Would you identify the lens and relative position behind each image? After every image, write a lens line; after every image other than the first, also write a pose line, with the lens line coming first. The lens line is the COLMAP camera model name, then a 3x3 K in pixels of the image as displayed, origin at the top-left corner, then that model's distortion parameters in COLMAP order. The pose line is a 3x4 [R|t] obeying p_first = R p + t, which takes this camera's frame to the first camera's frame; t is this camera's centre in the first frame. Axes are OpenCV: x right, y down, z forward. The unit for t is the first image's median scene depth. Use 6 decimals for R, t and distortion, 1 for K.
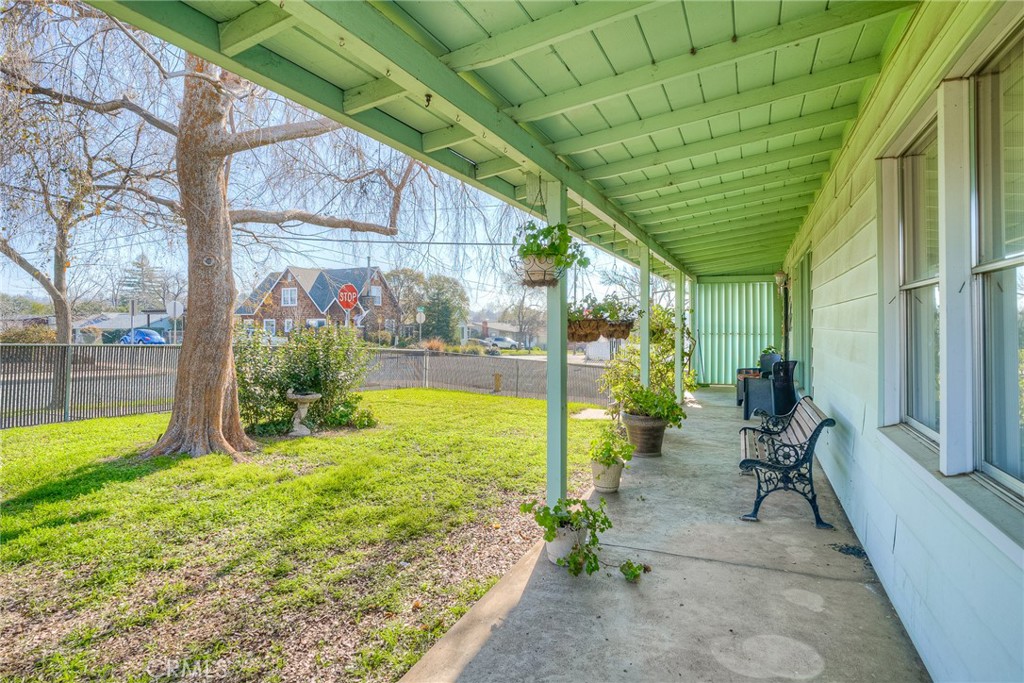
lens RADIAL K [[596.9, 0, 496.2], [0, 596.9, 330.3], [0, 0, 1]] dist [-0.091677, 0.074482]
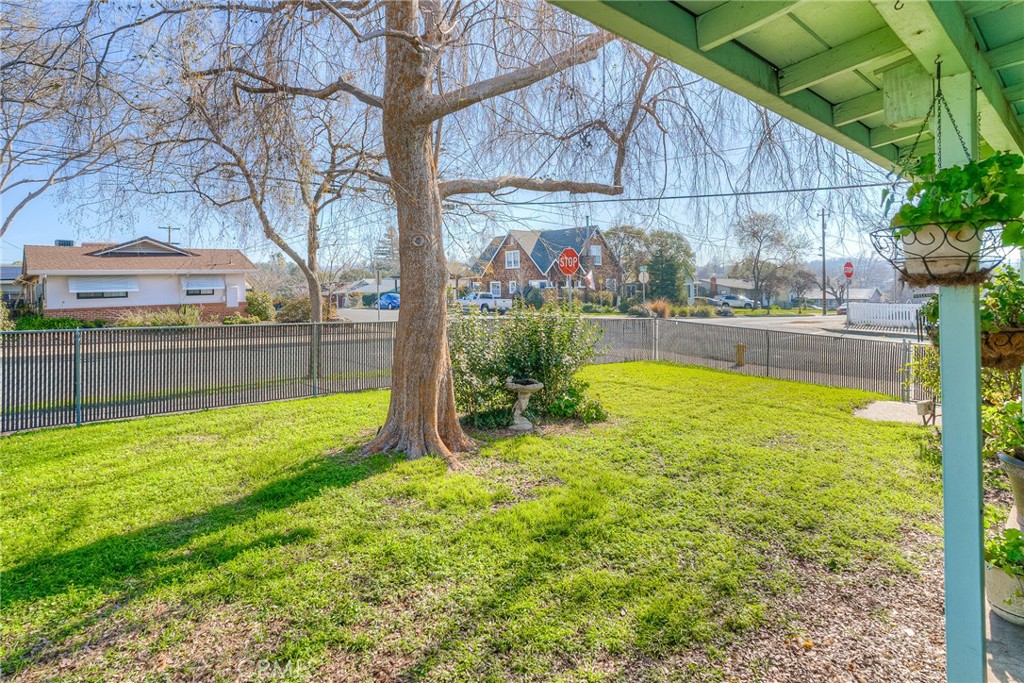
lens RADIAL K [[596.9, 0, 496.2], [0, 596.9, 330.3], [0, 0, 1]] dist [-0.091677, 0.074482]
pose [[0.933166, -0.010616, -0.359288, -0.040714], [0.035796, 0.997339, 0.063504, -0.030384], [0.357658, -0.072121, 0.931063, 0.152436]]
